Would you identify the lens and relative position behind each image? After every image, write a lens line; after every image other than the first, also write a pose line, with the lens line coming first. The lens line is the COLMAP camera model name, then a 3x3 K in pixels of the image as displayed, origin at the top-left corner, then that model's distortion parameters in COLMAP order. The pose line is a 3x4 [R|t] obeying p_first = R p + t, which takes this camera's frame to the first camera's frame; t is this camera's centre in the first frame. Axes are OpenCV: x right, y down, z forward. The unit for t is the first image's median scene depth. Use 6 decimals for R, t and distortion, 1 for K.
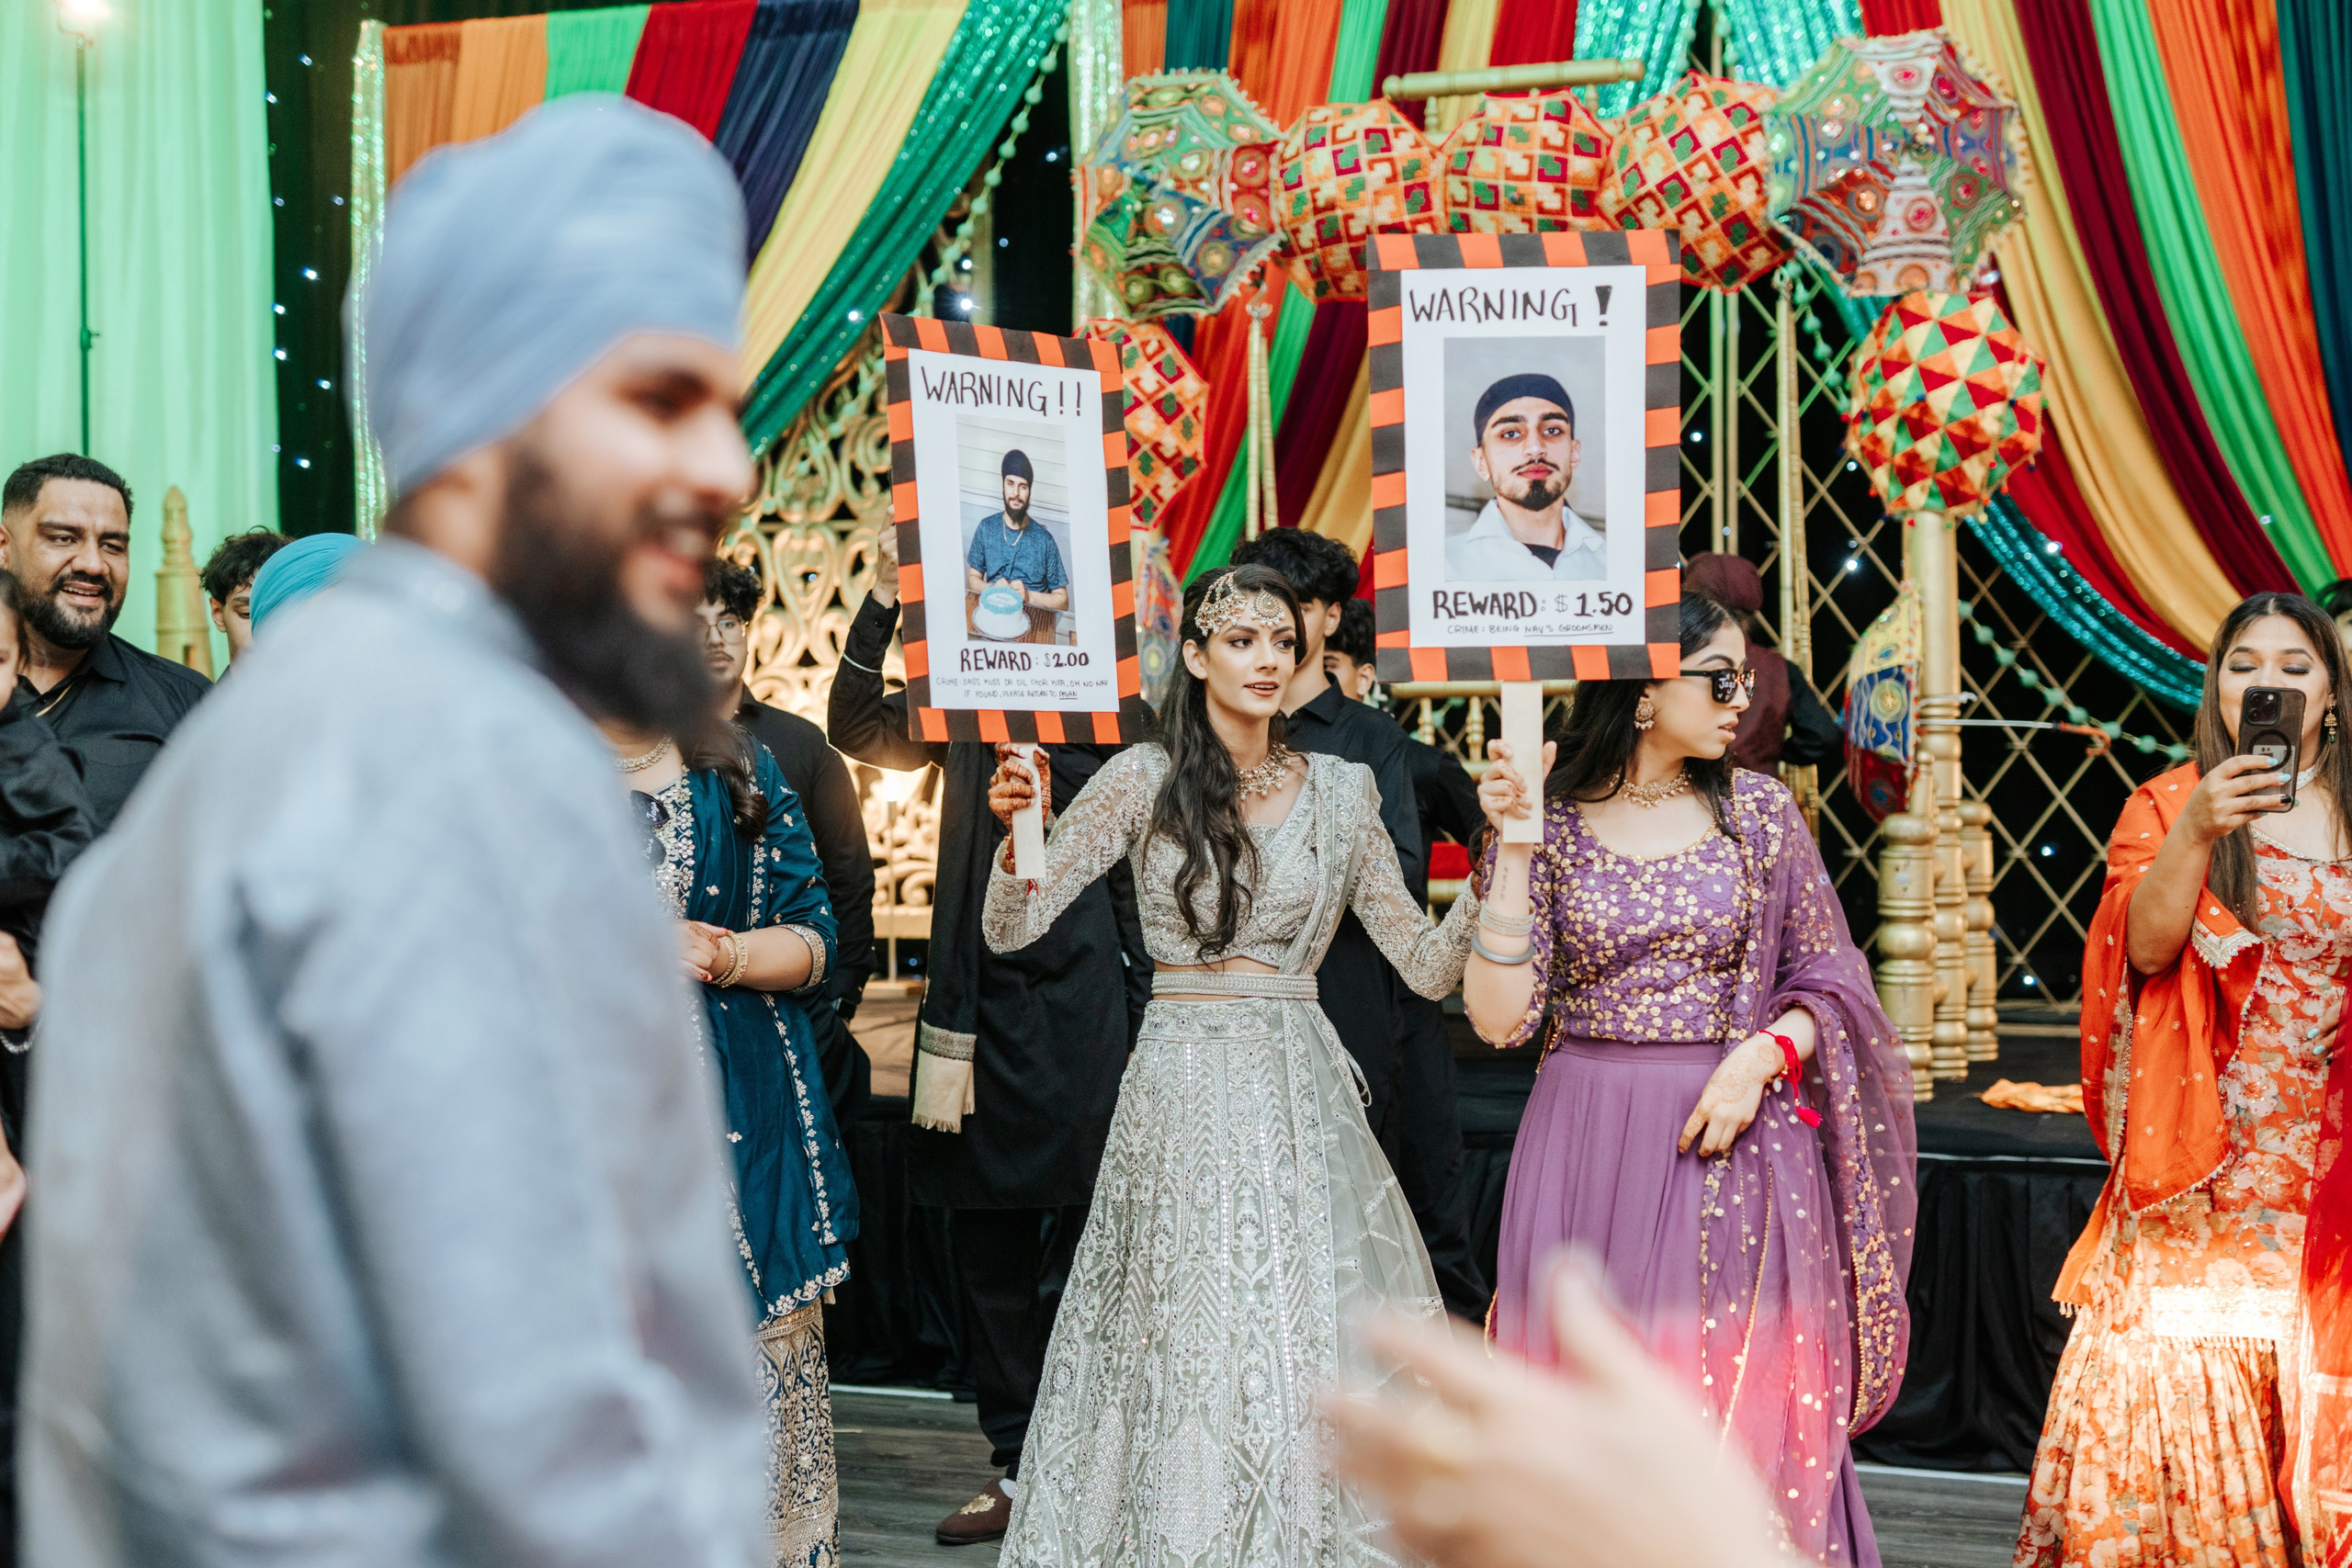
lens RADIAL K [[3295.6, 0, 1176.0], [0, 3295.6, 784.0], [0, 0, 1]] dist [0.007923, 0.001792]
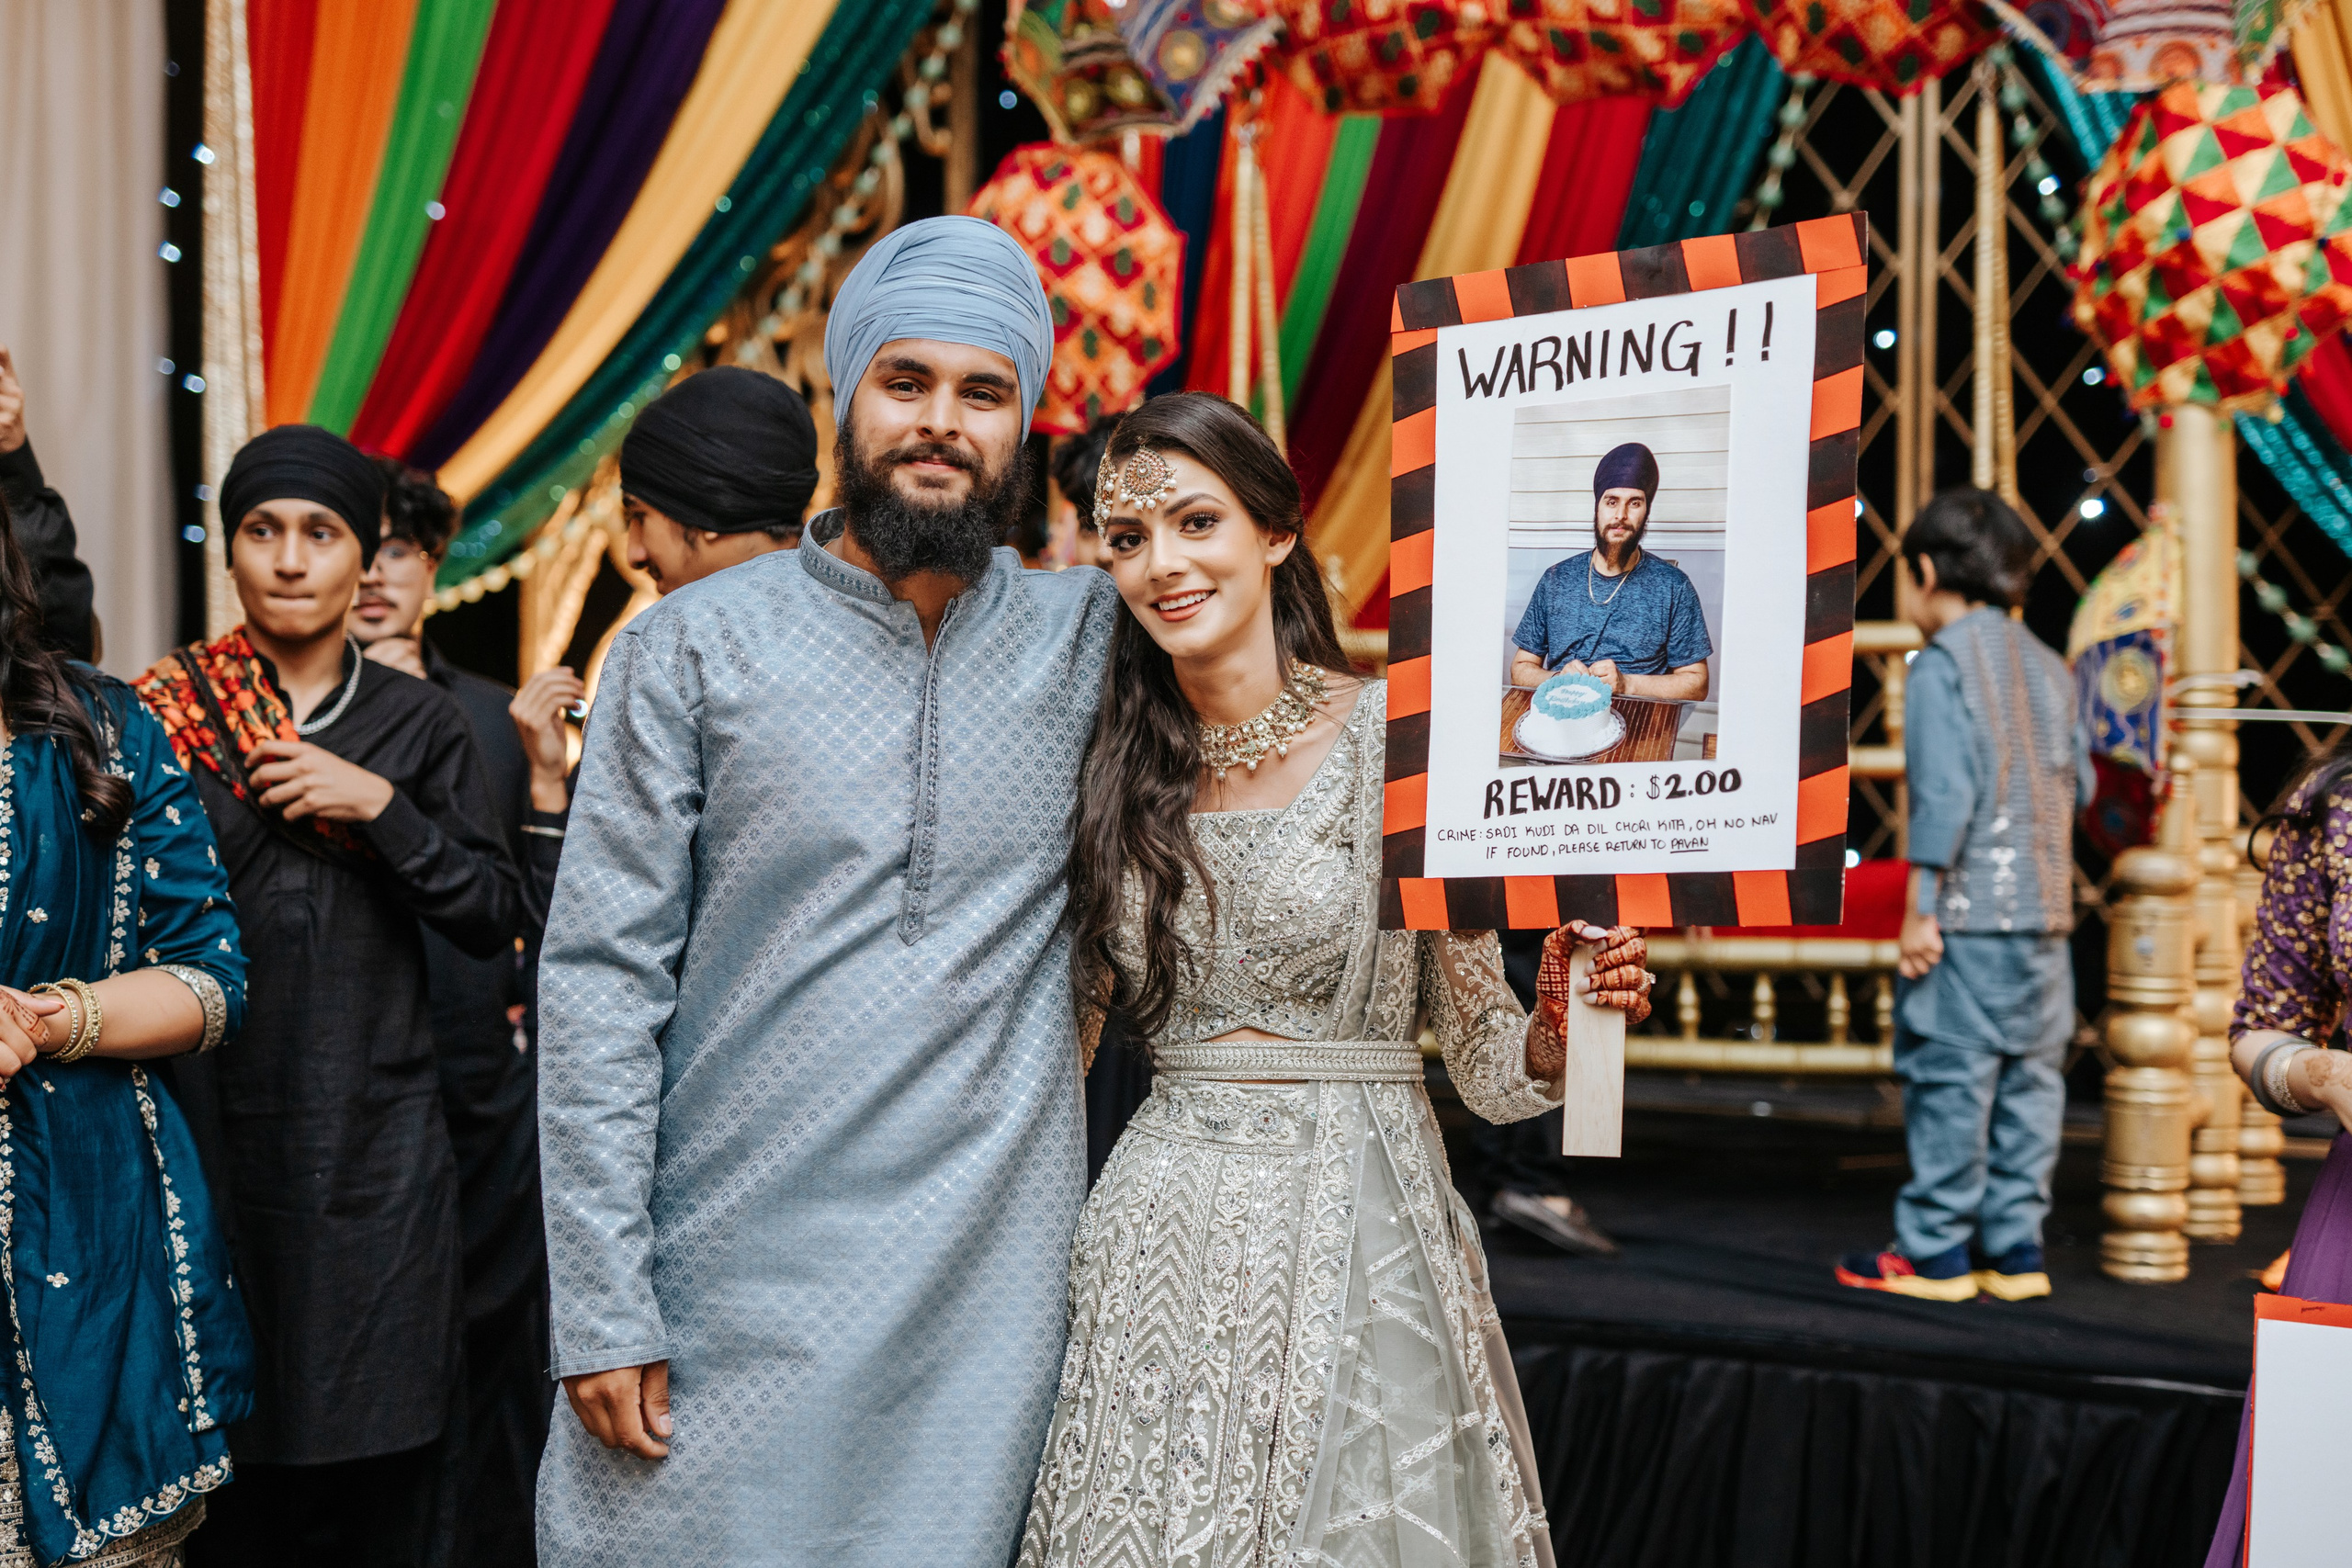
lens RADIAL K [[3295.6, 0, 1176.0], [0, 3295.6, 784.0], [0, 0, 1]] dist [0.007923, 0.001792]
pose [[0.996955, 0.014563, -0.076611, 0.069840], [-0.014608, 0.999893, -0.000030, -0.001038], [0.076602, 0.001149, 0.997061, 0.295521]]
